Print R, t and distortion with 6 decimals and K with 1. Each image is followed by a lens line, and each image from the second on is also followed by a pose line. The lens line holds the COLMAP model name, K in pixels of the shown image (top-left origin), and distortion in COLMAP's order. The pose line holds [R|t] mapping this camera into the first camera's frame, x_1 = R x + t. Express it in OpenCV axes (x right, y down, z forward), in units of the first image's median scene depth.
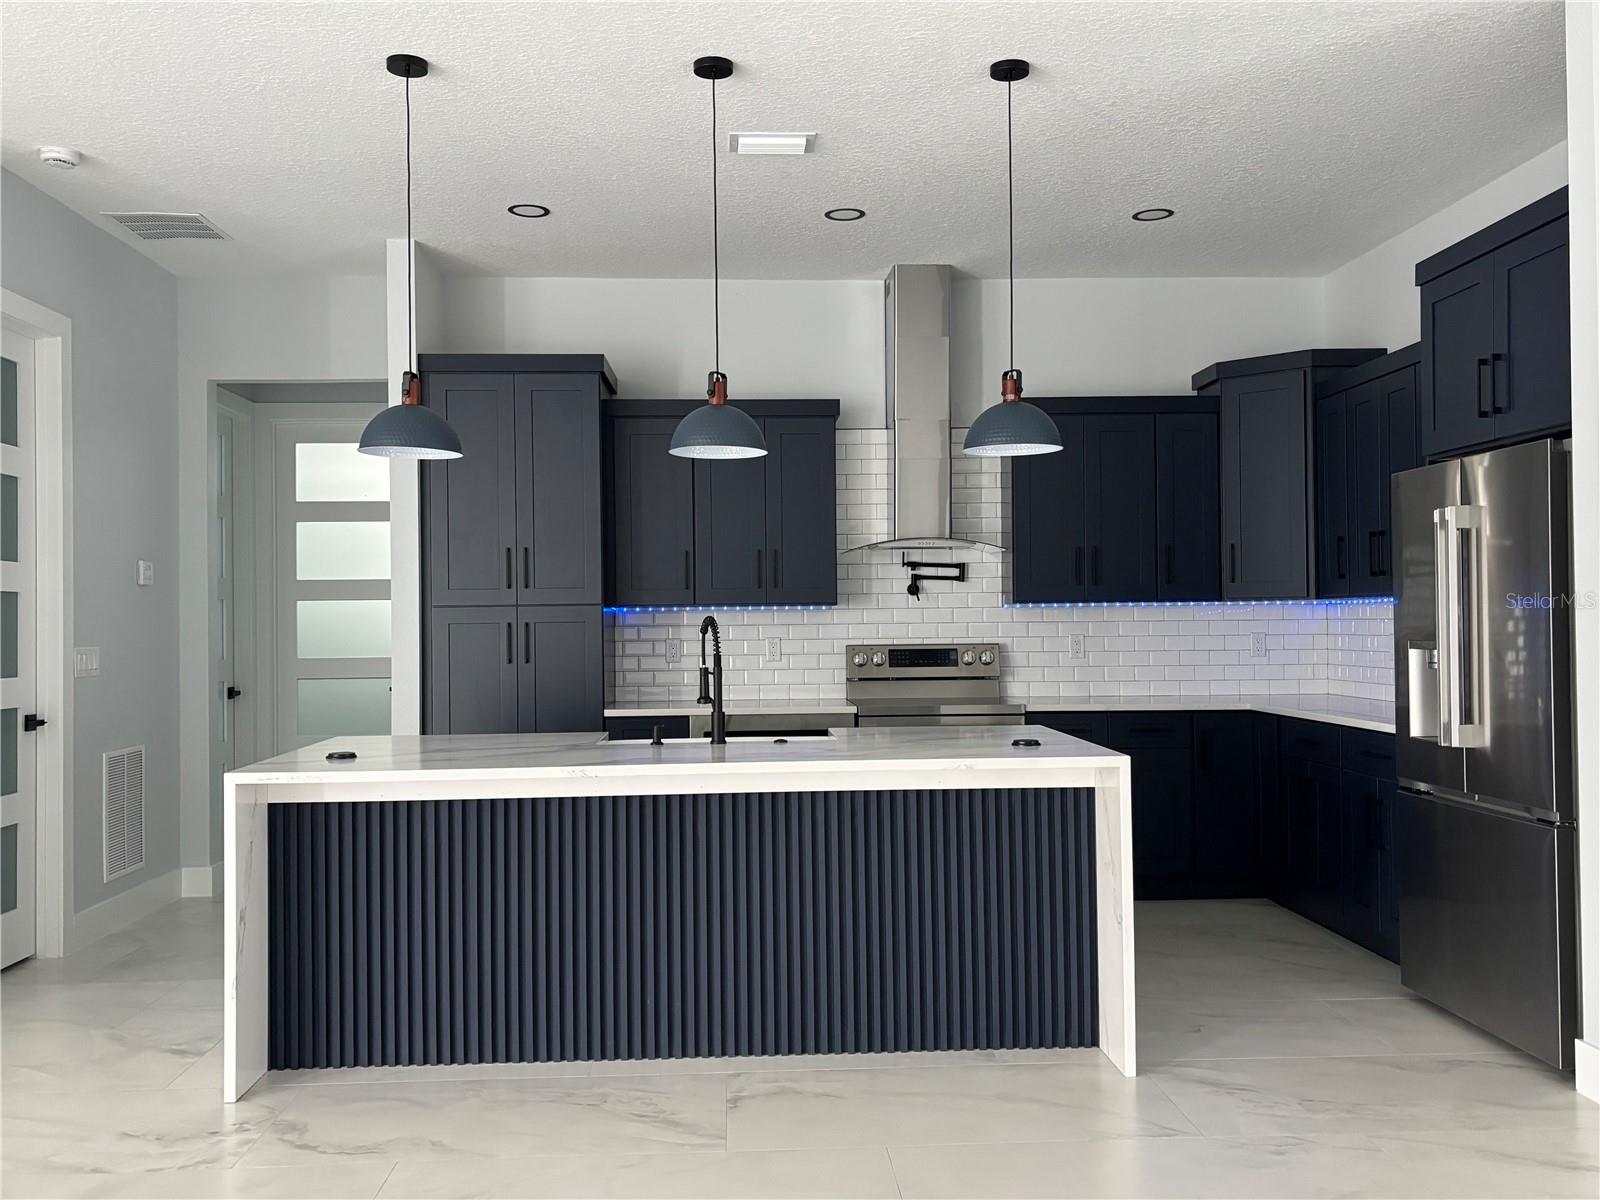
lens RADIAL K [[1360.8, 0, 800.0], [0, 1360.8, 600.0], [0, 0, 1]] dist [0.031289, 0.001137]
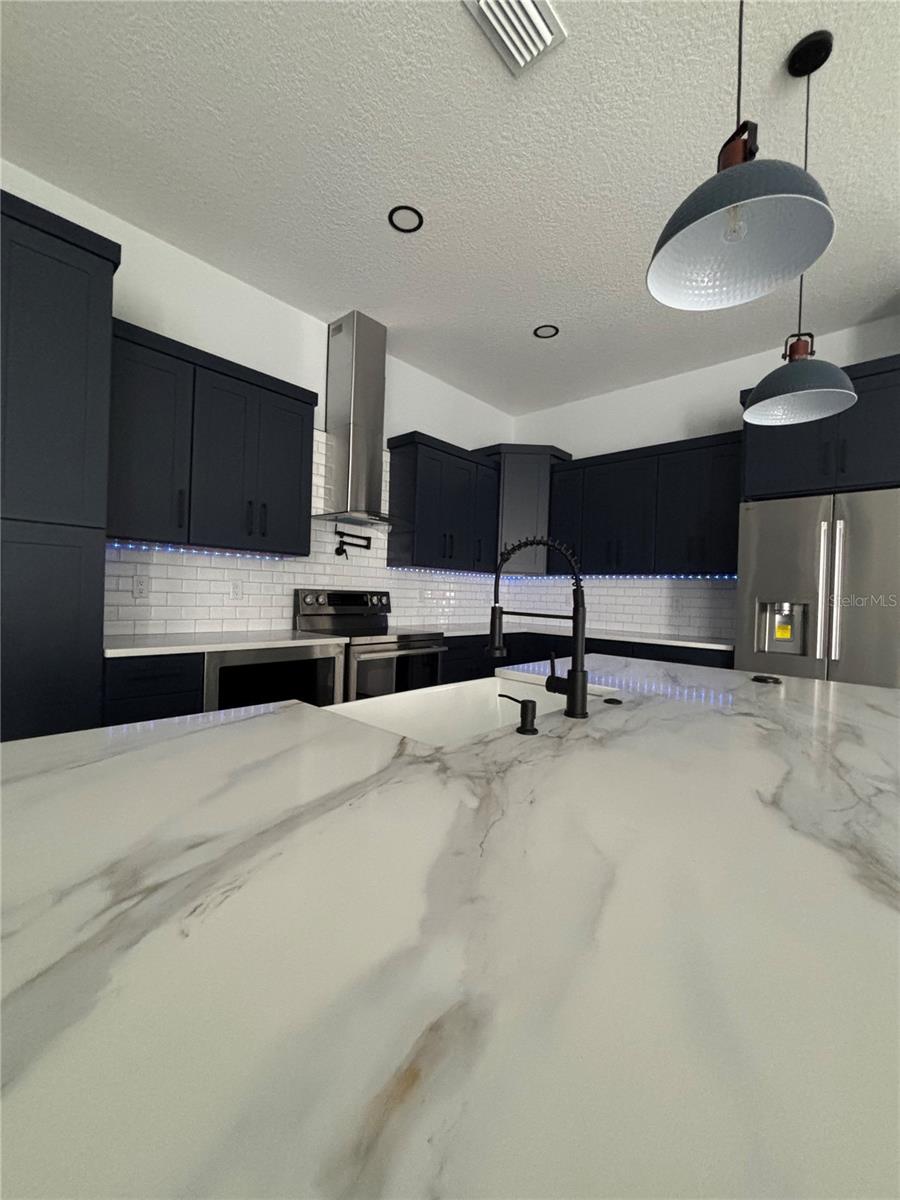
lens RADIAL K [[484.3, 0, 448.6], [0, 484.3, 594.3], [0, 0, 1]] dist [0.012449, 0.000059]
pose [[0.711538, 0.034499, 0.701800, -0.188592], [-0.051577, 0.998664, 0.003200, 0.029448], [-0.700752, -0.038474, 0.712366, 0.563511]]
